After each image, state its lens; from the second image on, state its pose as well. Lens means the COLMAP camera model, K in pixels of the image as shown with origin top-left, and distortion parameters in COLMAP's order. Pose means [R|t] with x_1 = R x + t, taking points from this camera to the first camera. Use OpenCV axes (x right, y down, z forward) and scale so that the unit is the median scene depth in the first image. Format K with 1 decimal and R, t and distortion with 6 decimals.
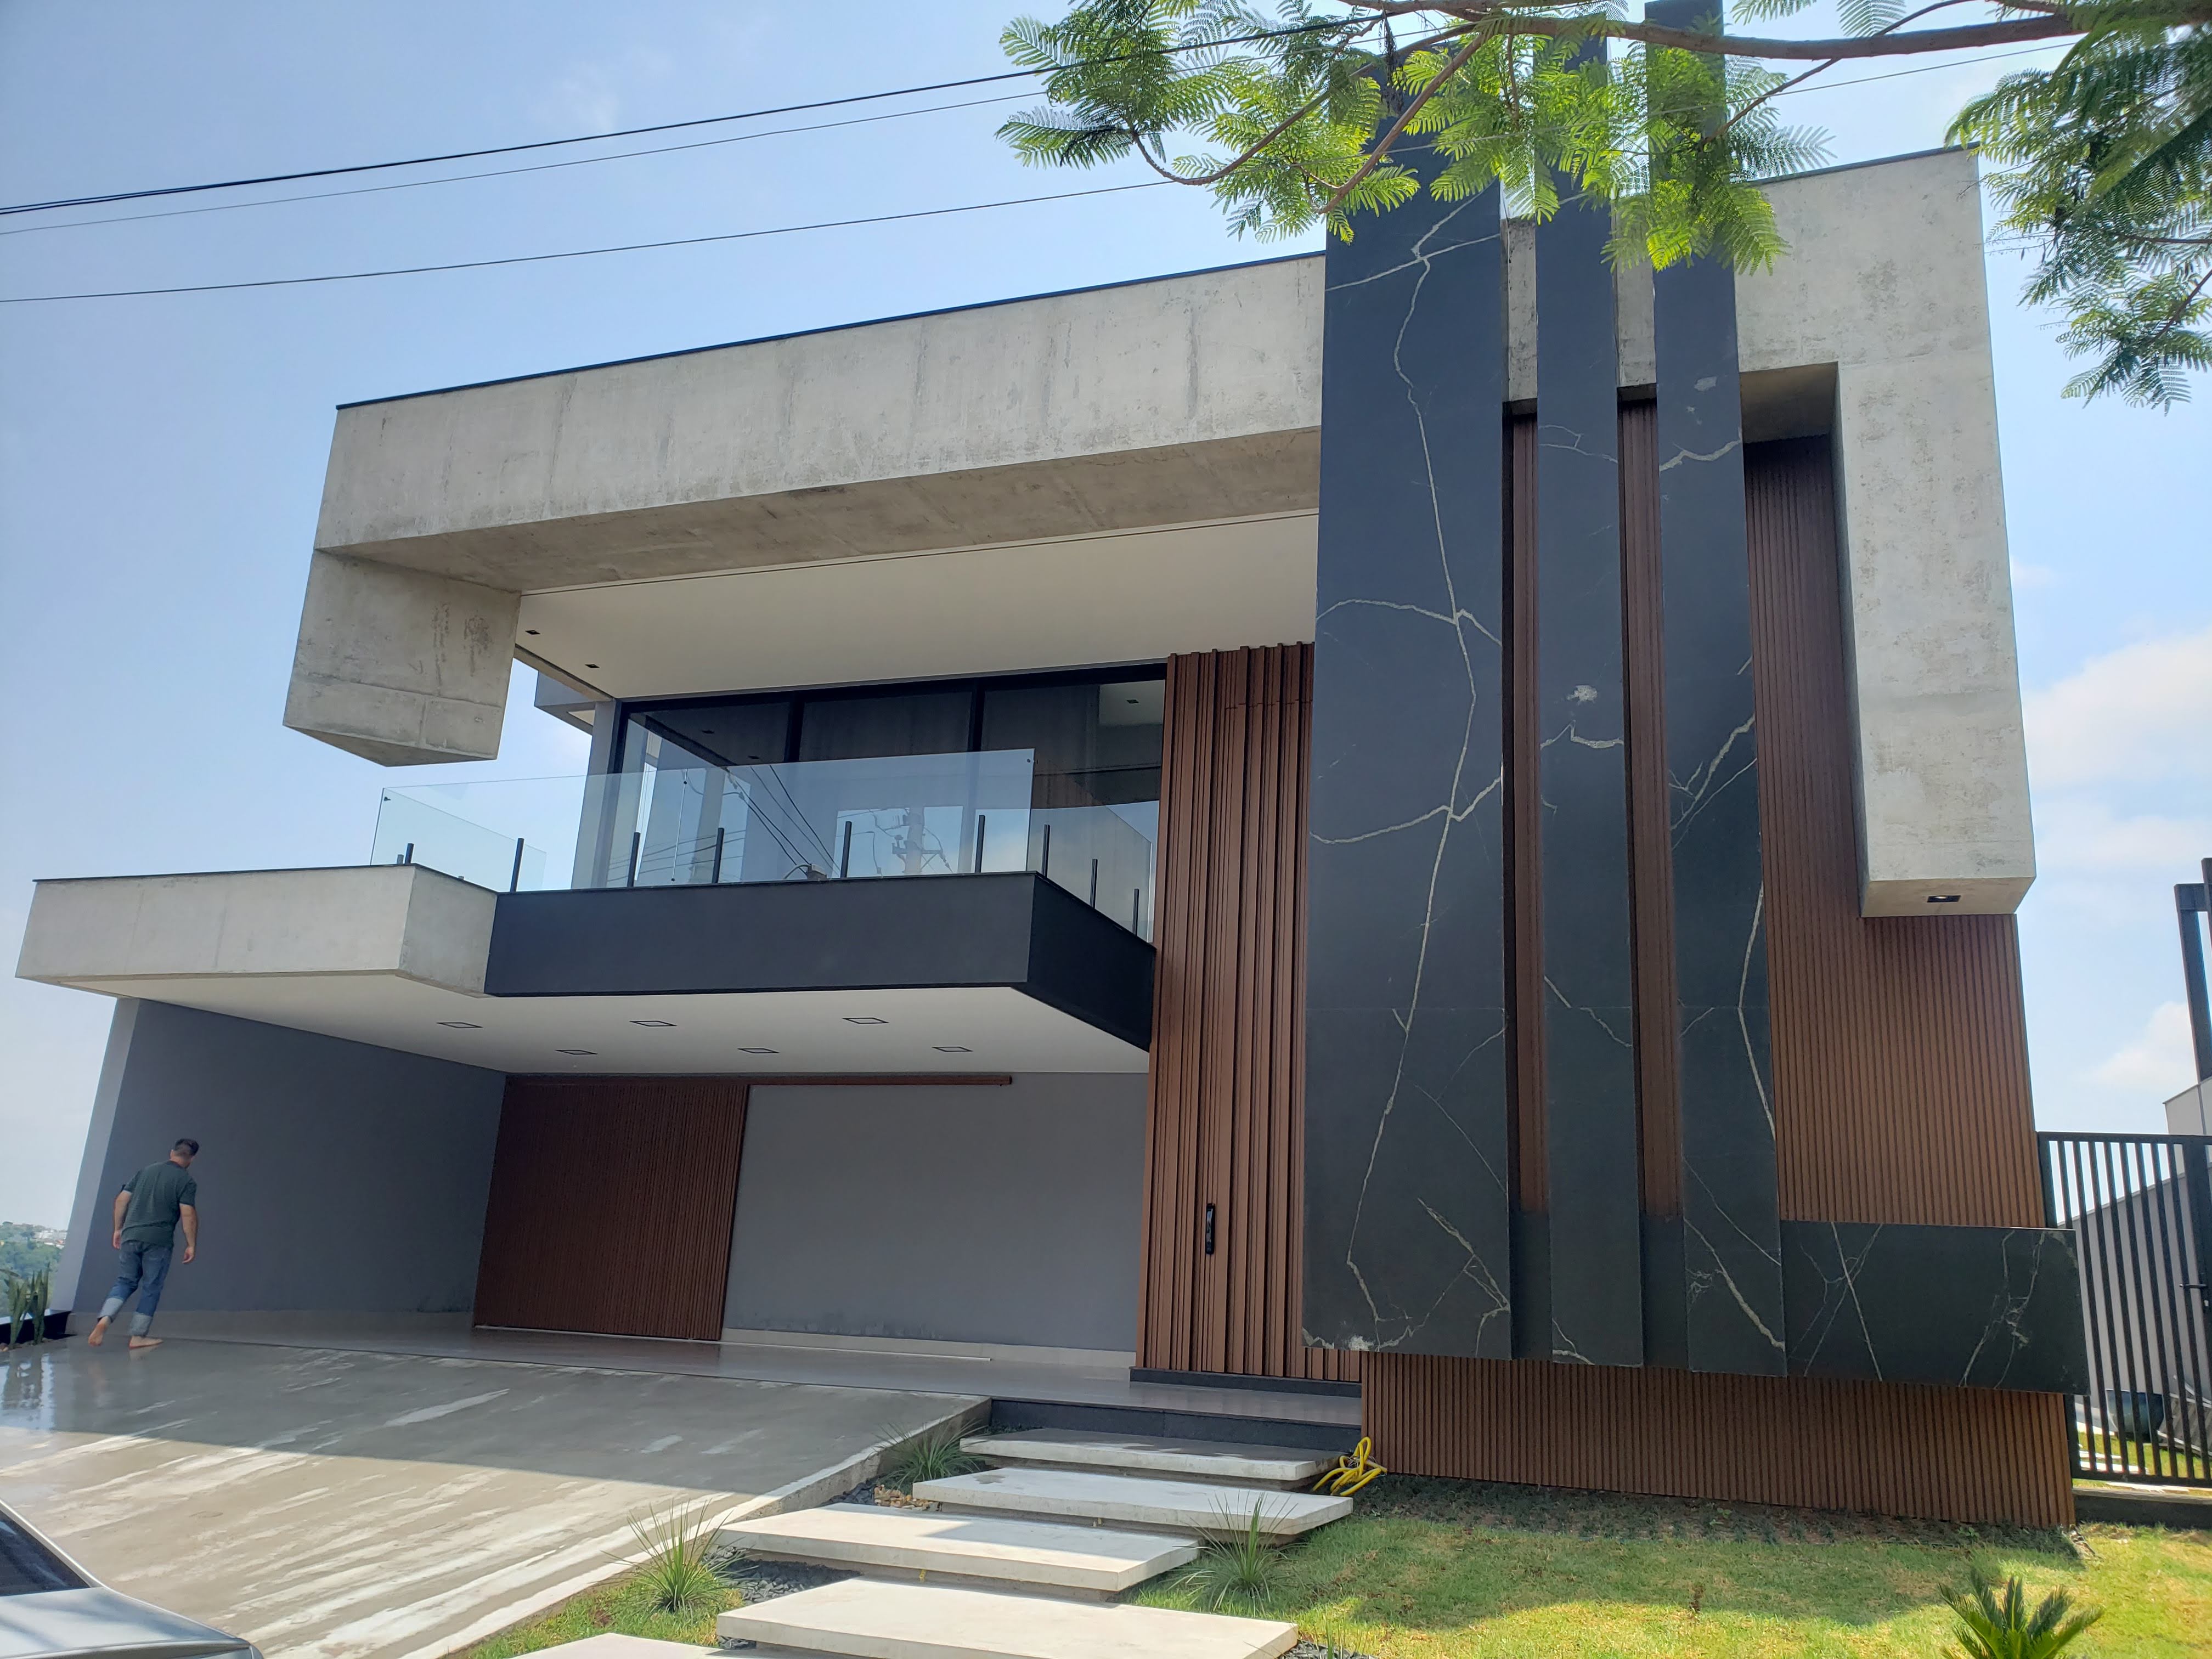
lens RADIAL K [[1718.2, 0, 1117.3], [0, 1718.2, 831.5], [0, 0, 1]] dist [0.003940, 0.019923]
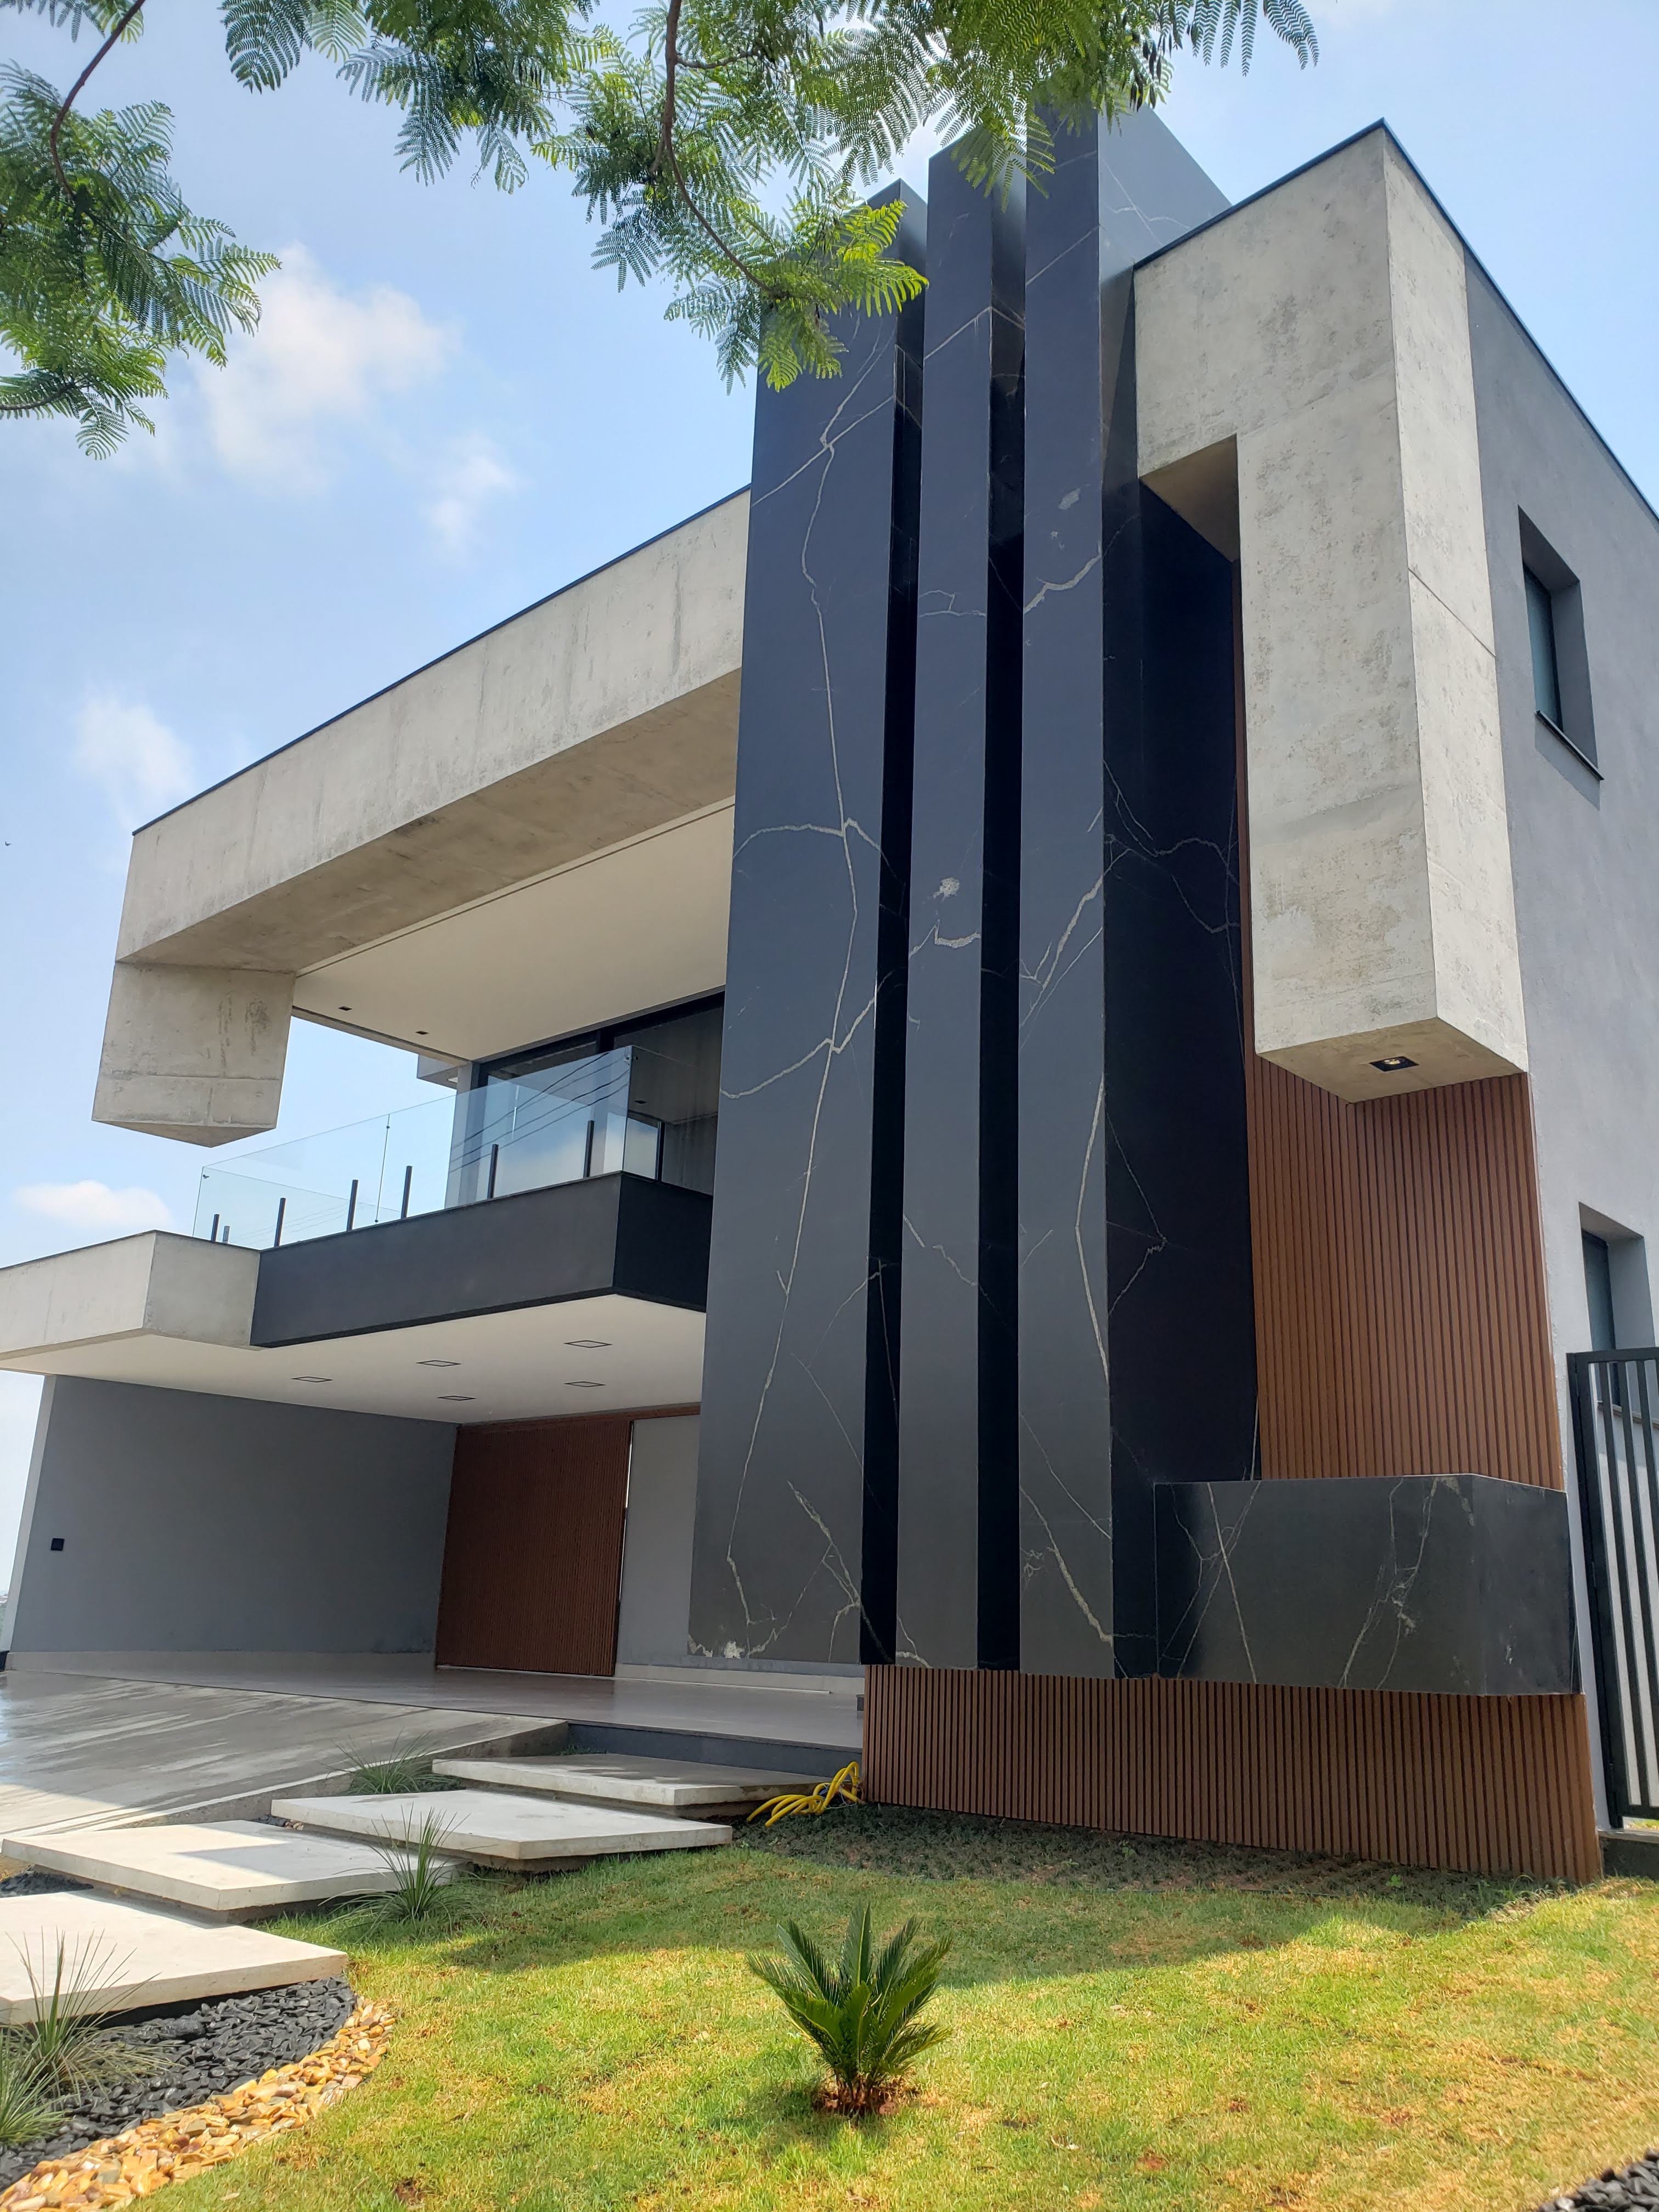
lens RADIAL K [[1719.8, 0, 852.9], [0, 1719.8, 1121.2], [0, 0, 1]] dist [0.007194, 0.005689]
pose [[0.927463, -0.125129, -0.352355, 0.458162], [0.112610, 0.992066, -0.055894, 0.070589], [0.356554, 0.012161, 0.934196, 0.160209]]
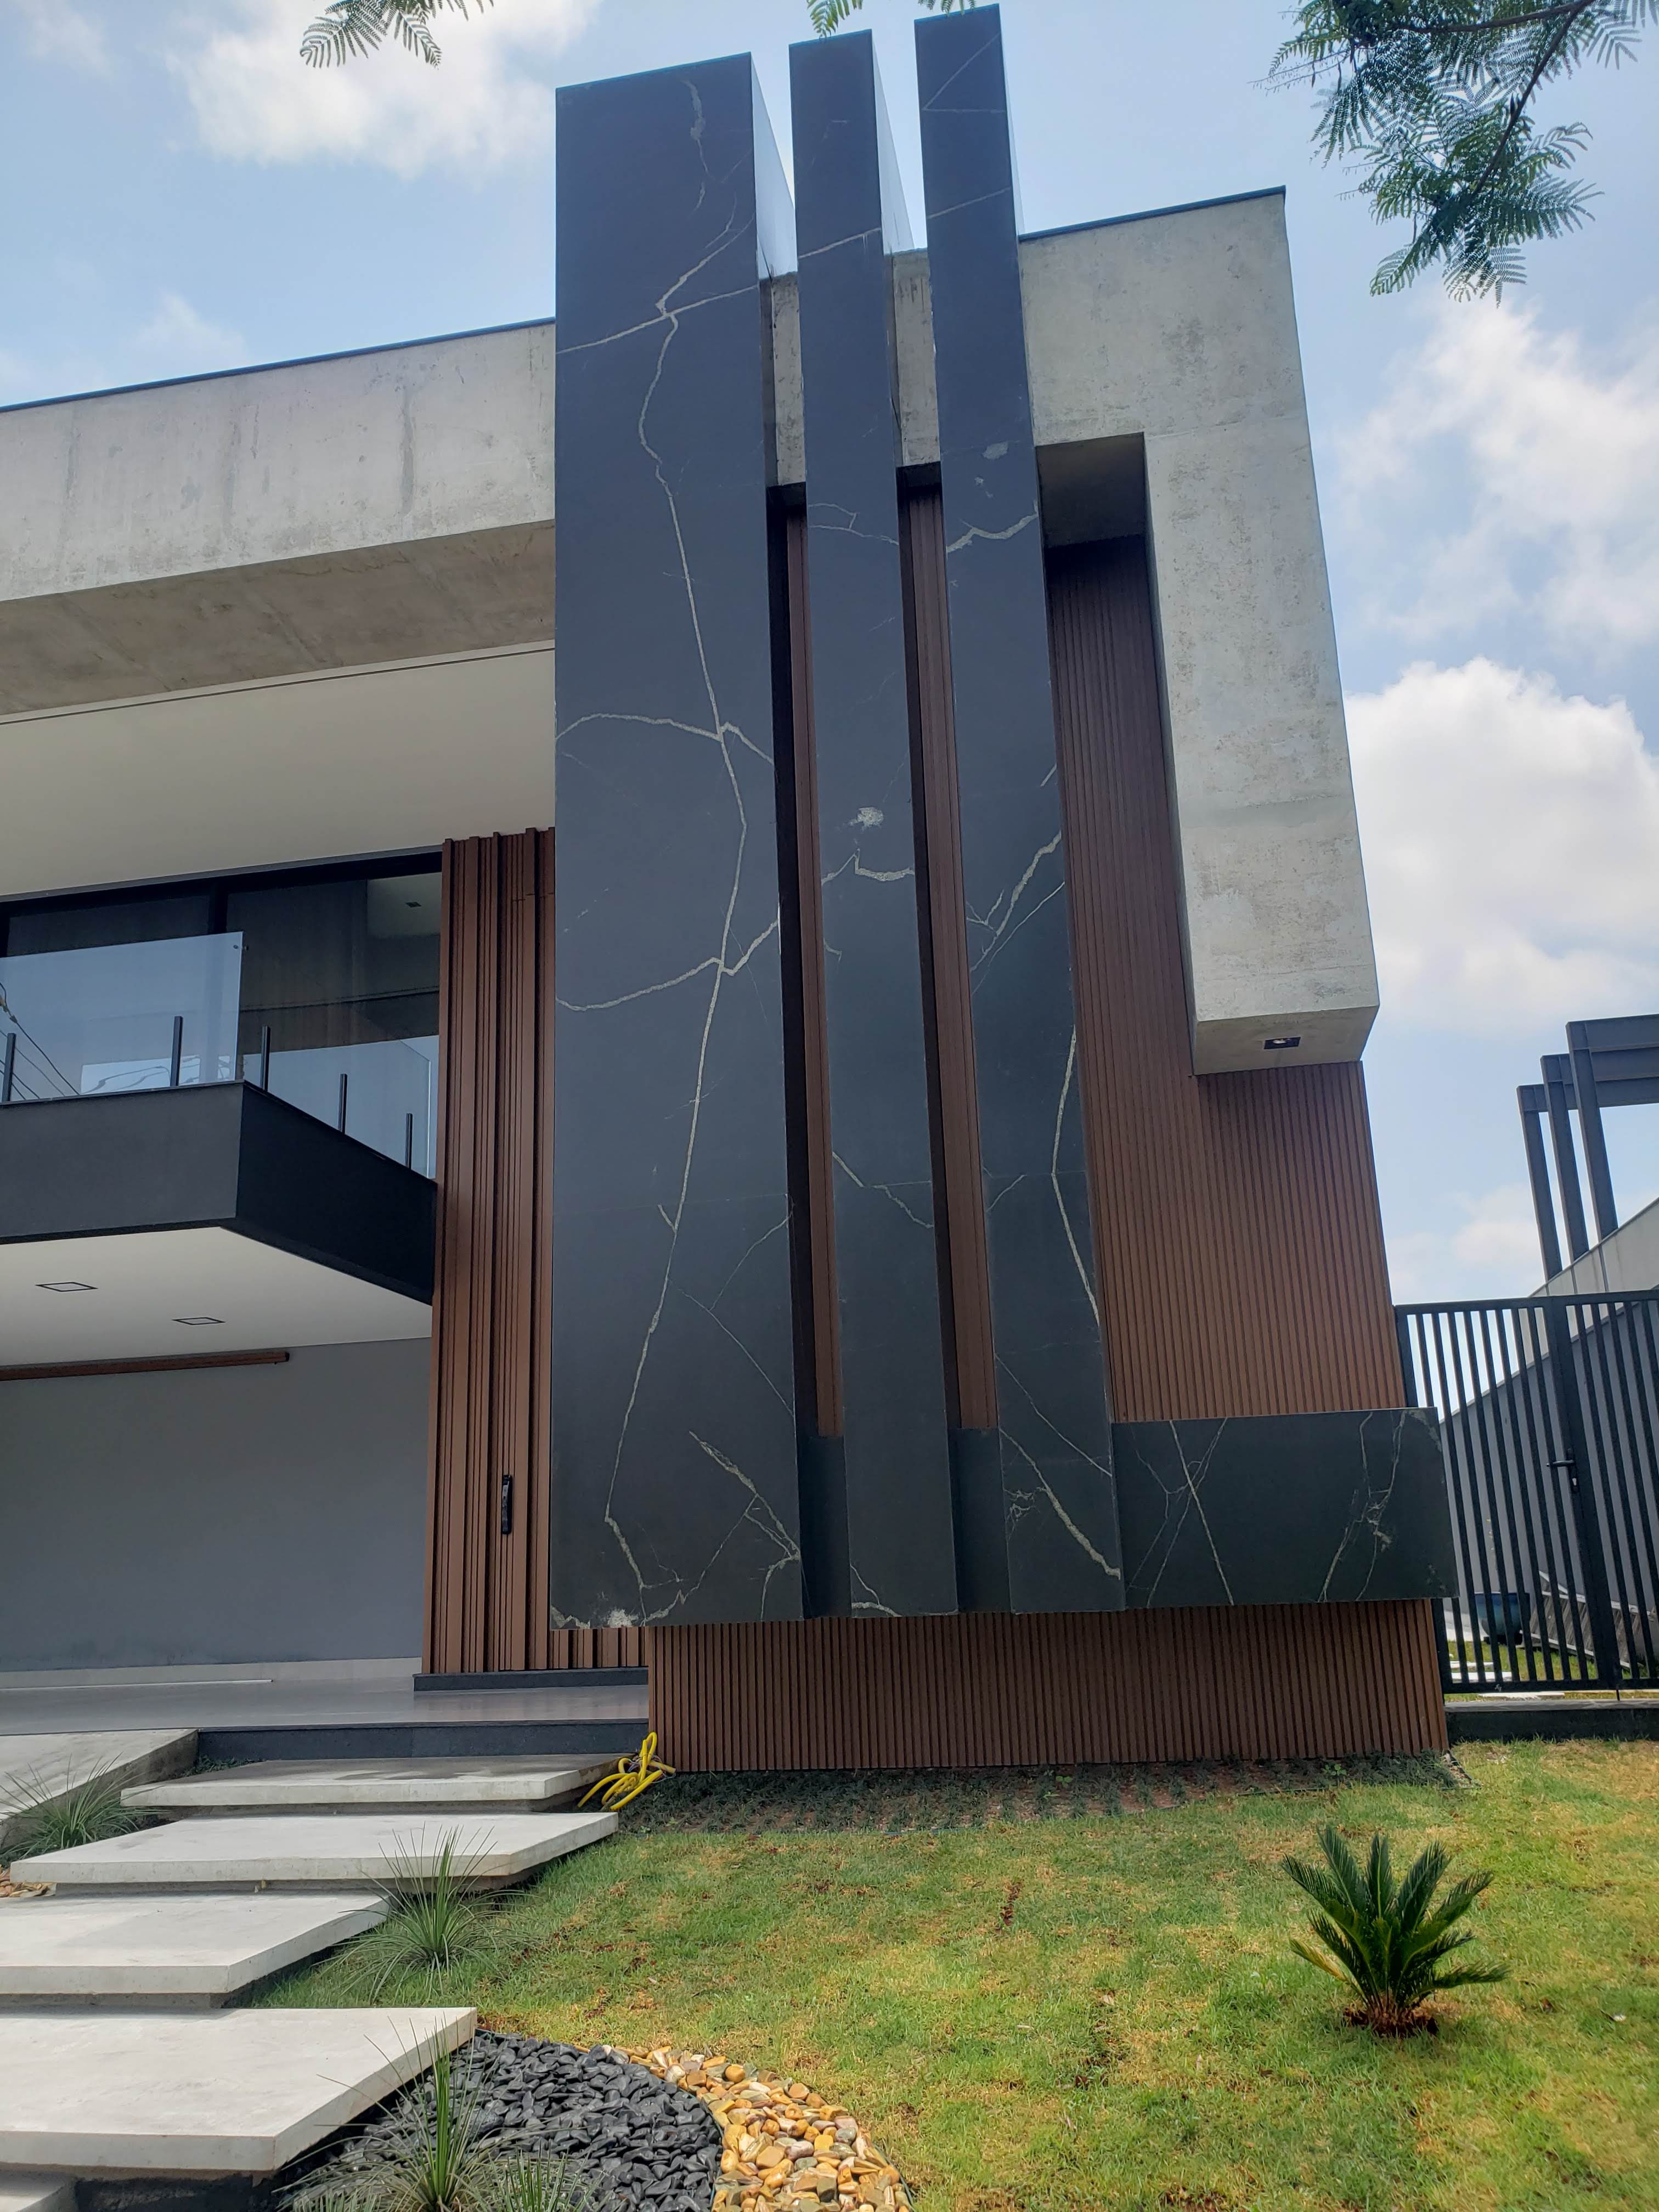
lens RADIAL K [[1735.5, 0, 828.7], [0, 1735.5, 1122.2], [0, 0, 1]] dist [-0.001253, -0.001590]
pose [[0.984140, -0.044567, 0.171702, 0.090662], [0.043984, 0.999006, 0.007196, 0.054653], [-0.171852, 0.000471, 0.985123, 0.157561]]
